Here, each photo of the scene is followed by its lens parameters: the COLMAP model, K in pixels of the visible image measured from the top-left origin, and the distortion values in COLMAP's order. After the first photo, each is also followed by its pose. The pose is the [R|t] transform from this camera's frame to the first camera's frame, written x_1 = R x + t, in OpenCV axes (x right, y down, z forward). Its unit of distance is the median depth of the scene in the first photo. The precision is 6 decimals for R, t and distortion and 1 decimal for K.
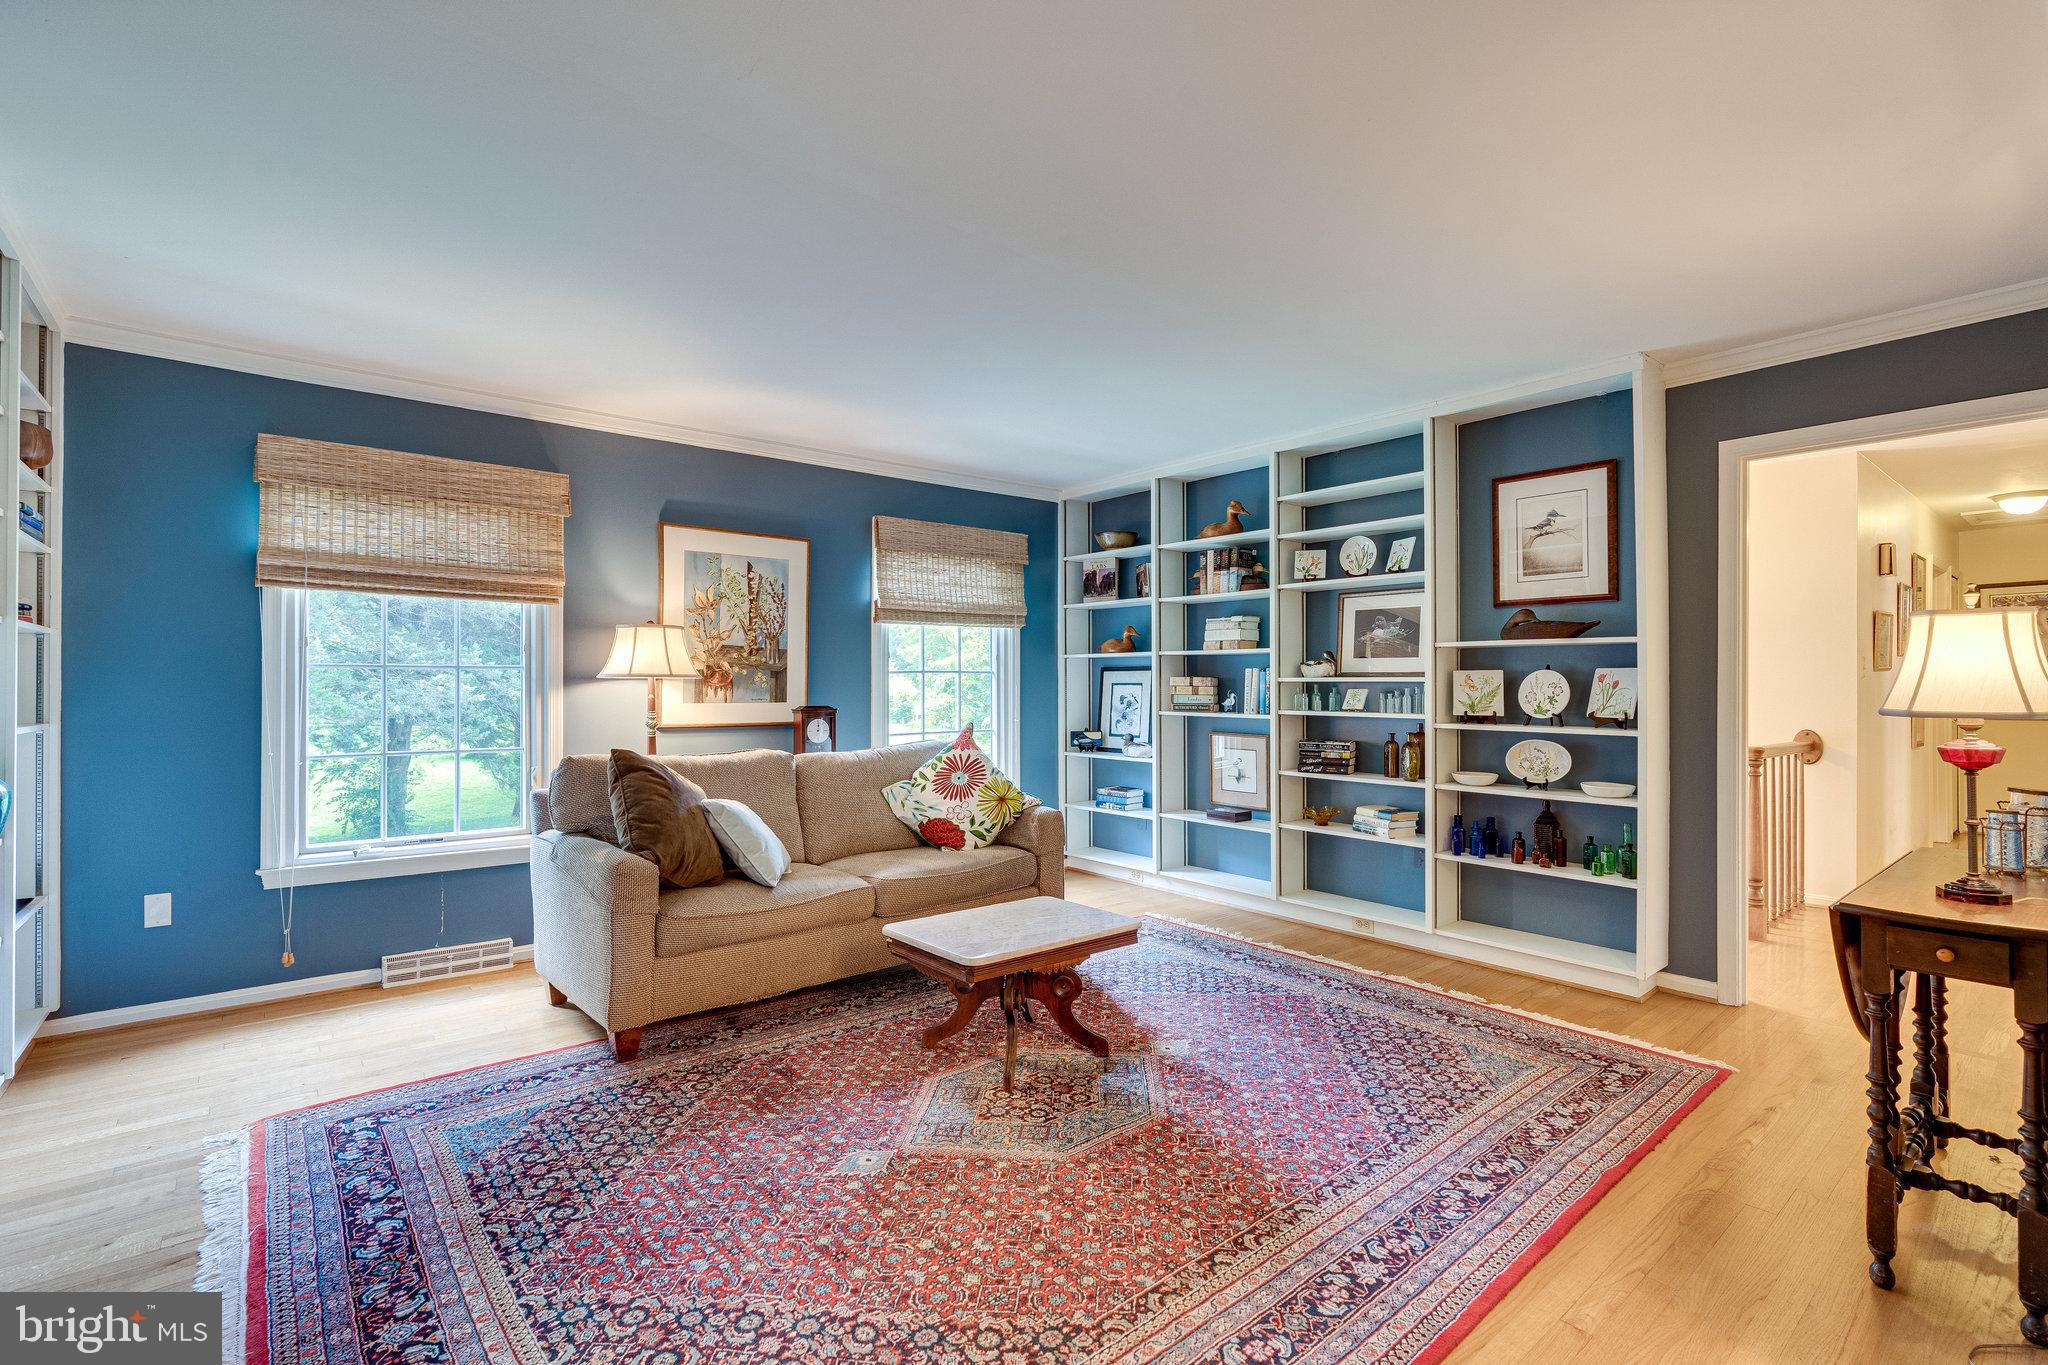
lens RADIAL K [[918.6, 0, 1024.0], [0, 918.6, 682.5], [0, 0, 1]] dist [-0.009651, 0.000575]
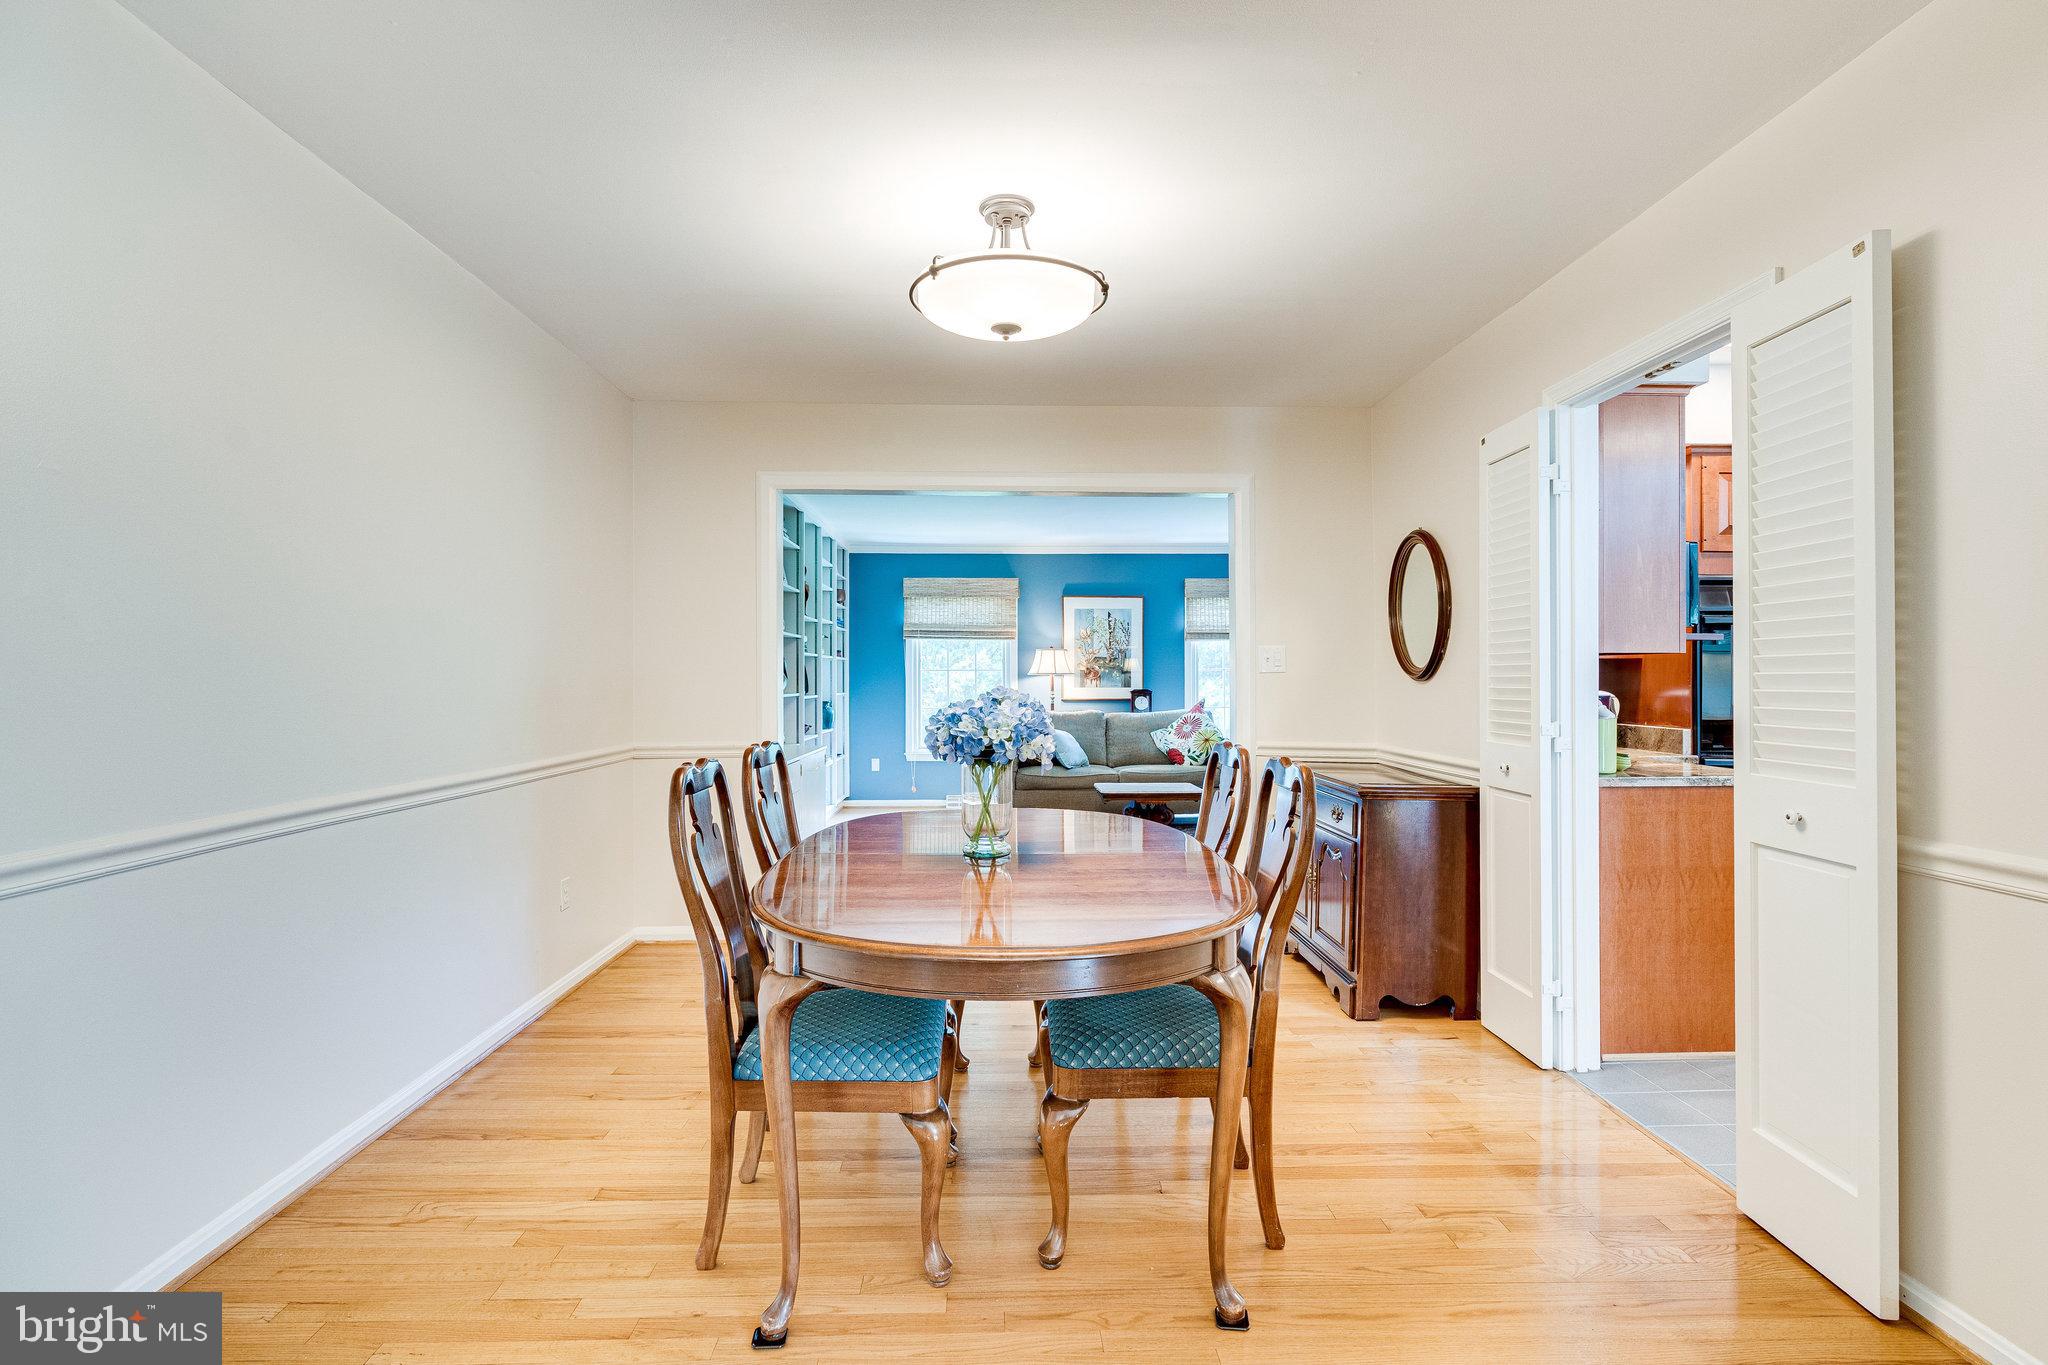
lens RADIAL K [[946.4, 0, 1023.5], [0, 946.4, 672.1], [0, 0, 1]] dist [-0.002227, 0.000202]
pose [[0.794098, -0.007289, -0.607746, 0.829834], [0.005108, 0.999973, -0.005319, 0.000065], [0.607769, 0.001120, 0.794113, -0.717644]]
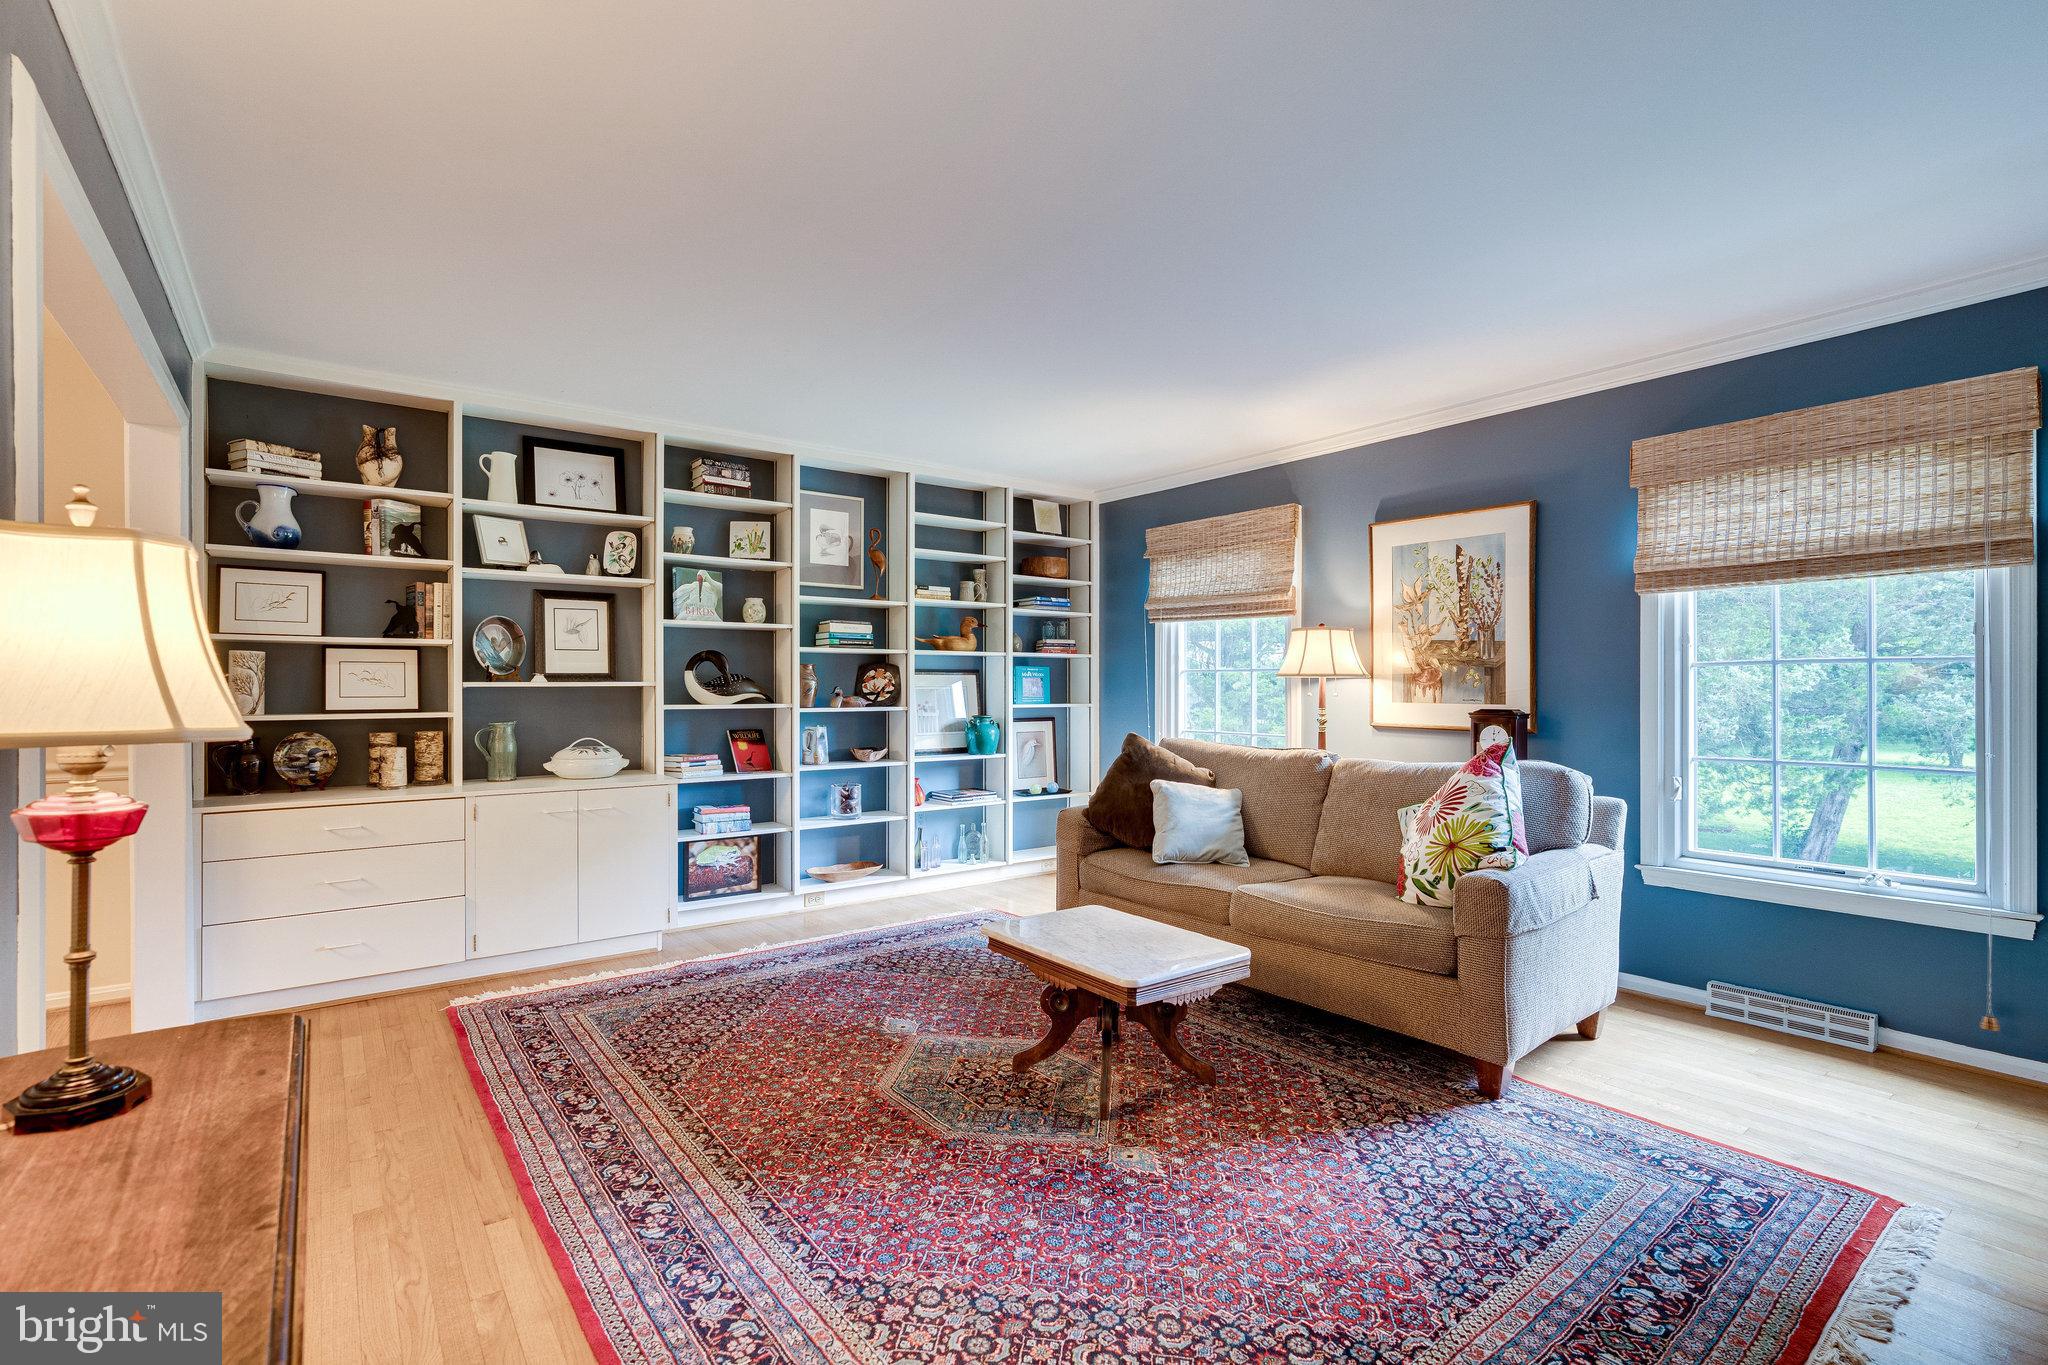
lens RADIAL K [[933.9, 0, 1024.4], [0, 933.9, 674.7], [0, 0, 1]] dist [-0.004740, 0.000669]
pose [[-0.031483, -0.011689, -0.999436, 0.696253], [0.001217, 0.999930, -0.011733, 0.004602], [0.999504, -0.001586, -0.031466, 0.692932]]
